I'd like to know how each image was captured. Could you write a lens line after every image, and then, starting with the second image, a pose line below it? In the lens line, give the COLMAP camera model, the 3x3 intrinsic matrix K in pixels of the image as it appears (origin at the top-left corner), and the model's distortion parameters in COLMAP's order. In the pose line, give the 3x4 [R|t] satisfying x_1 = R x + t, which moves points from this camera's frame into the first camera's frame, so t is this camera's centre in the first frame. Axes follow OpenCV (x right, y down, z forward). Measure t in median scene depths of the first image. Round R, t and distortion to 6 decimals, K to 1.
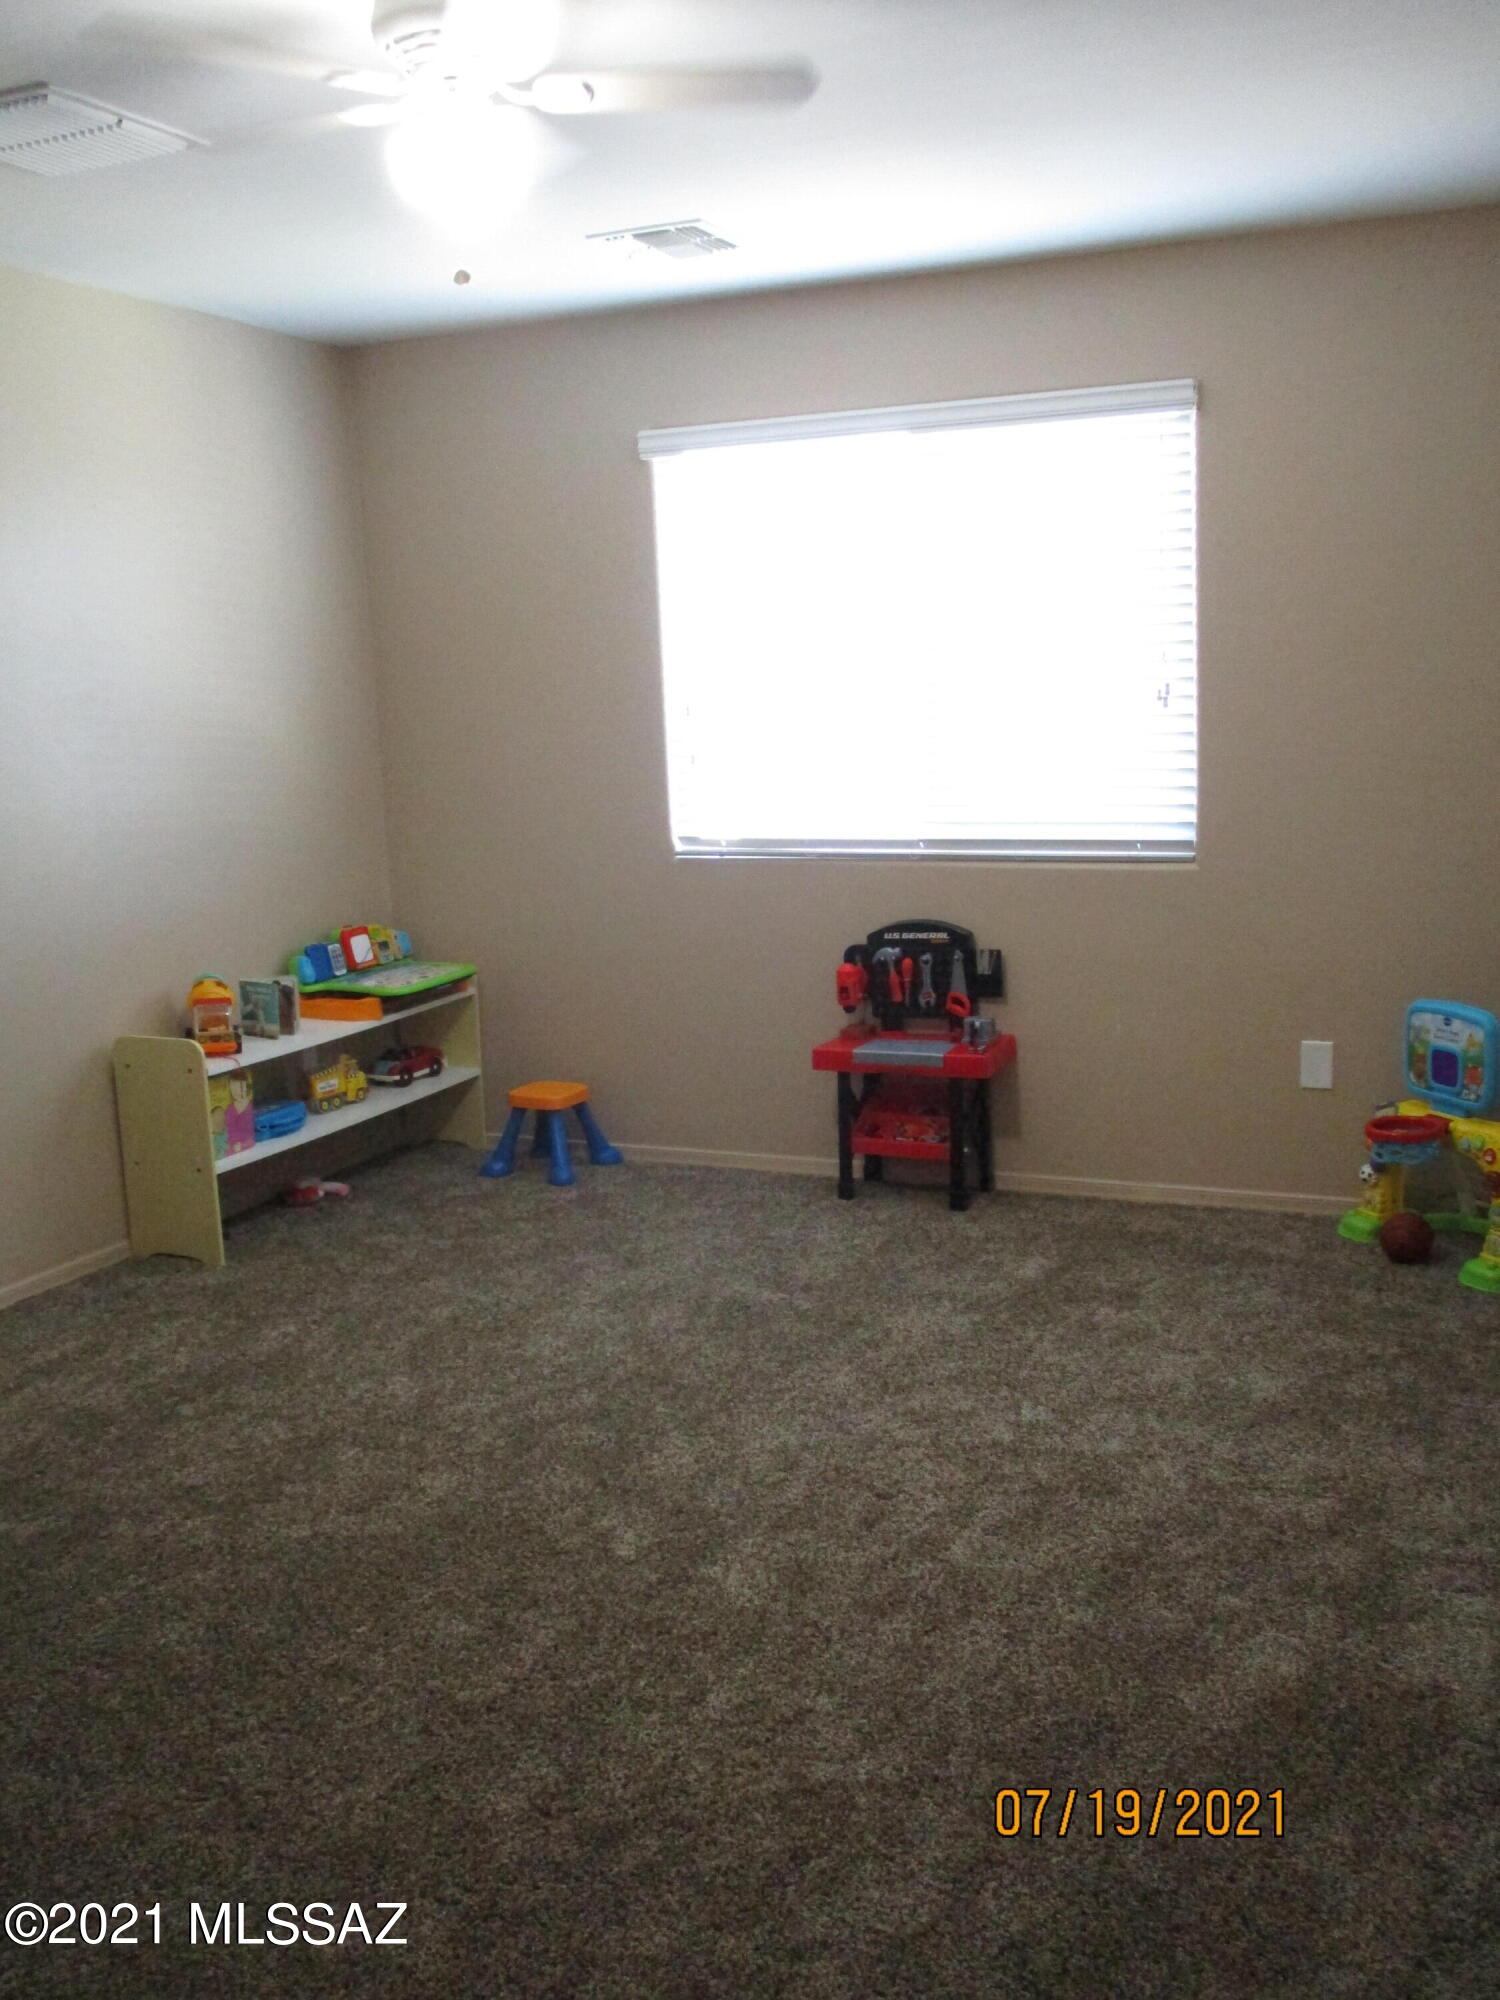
lens RADIAL K [[1845.3, 0, 752.0], [0, 1845.3, 1003.6], [0, 0, 1]] dist [-0.014724, 0.000000]
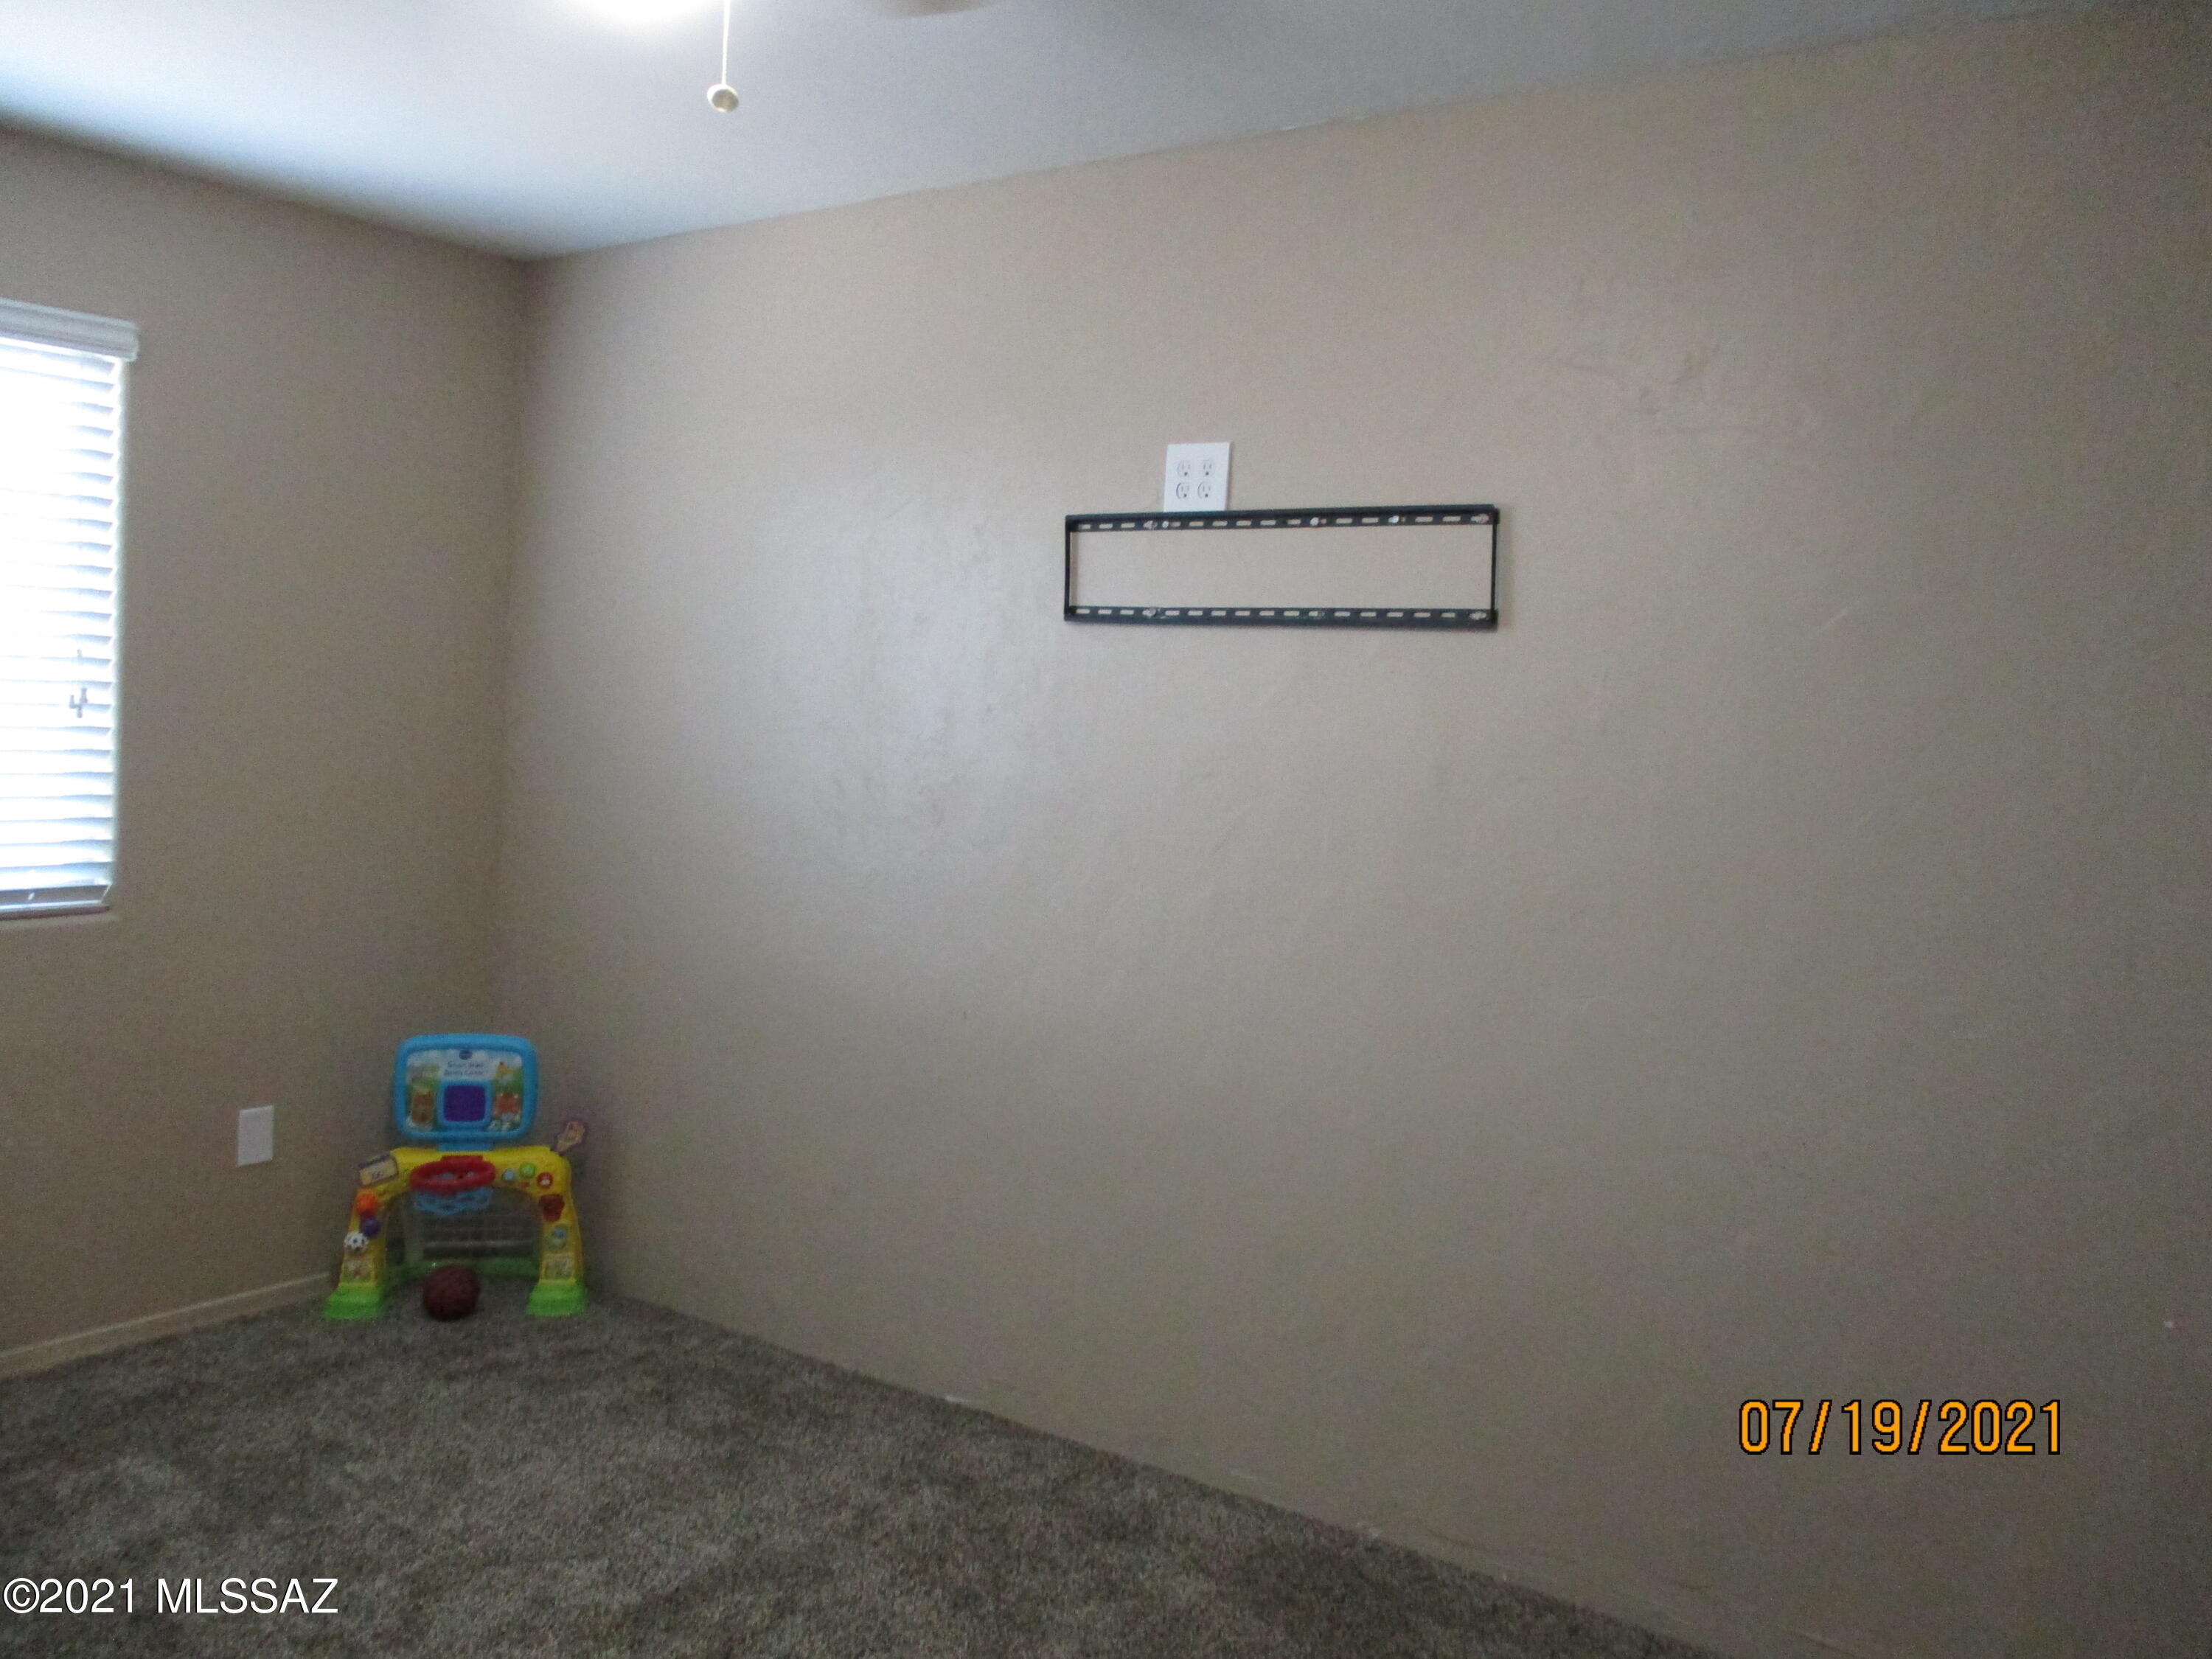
lens RADIAL K [[1865.3, 0, 1106.9], [0, 1865.3, 823.0], [0, 0, 1]] dist [-0.016042, -0.004870]
pose [[0.216756, -0.021363, 0.975992, -0.494402], [0.125544, 0.992069, -0.006167, -0.062094], [-0.968120, 0.123866, 0.217719, 0.449189]]
